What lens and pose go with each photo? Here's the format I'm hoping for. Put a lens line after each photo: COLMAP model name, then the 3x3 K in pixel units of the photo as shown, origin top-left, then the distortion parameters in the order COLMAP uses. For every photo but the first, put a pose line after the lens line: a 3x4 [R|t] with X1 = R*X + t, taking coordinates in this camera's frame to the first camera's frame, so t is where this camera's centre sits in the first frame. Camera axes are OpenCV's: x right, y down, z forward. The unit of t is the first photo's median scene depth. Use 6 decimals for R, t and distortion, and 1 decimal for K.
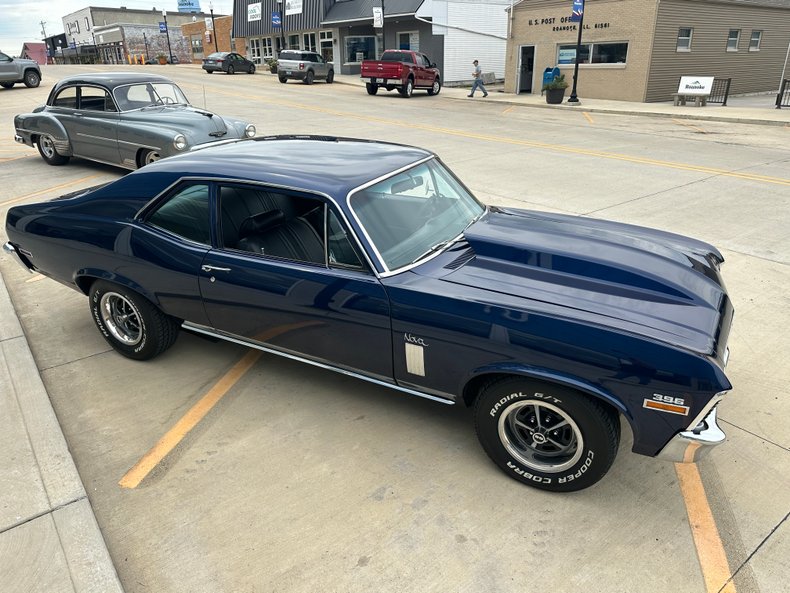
lens RADIAL K [[566.8, 0, 389.4], [0, 566.8, 296.6], [0, 0, 1]] dist [0.040807, -0.061430]
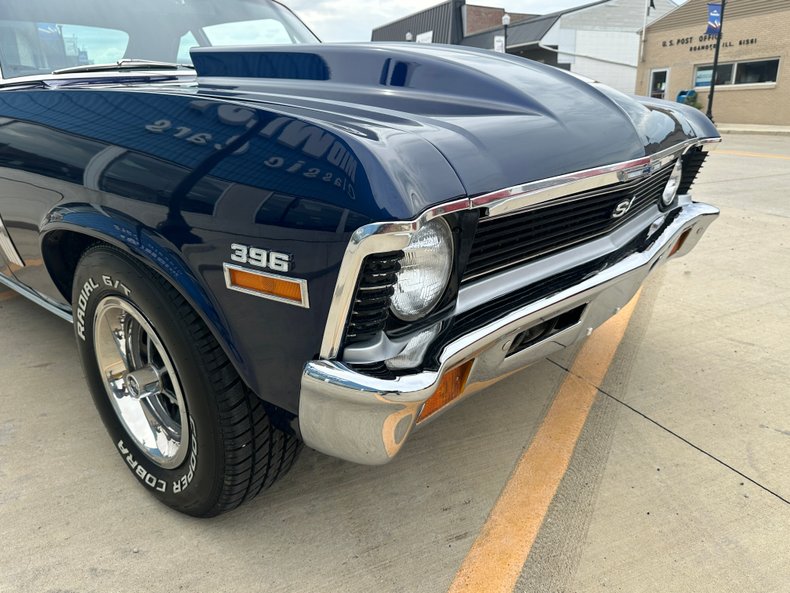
lens RADIAL K [[574.1, 0, 398.4], [0, 574.1, 292.1], [0, 0, 1]] dist [0.041987, -0.071290]
pose [[0.975527, 0.062584, -0.210786, 0.398525], [-0.080488, 0.993742, -0.077453, 0.136072], [0.204620, 0.092524, 0.974459, 0.412439]]
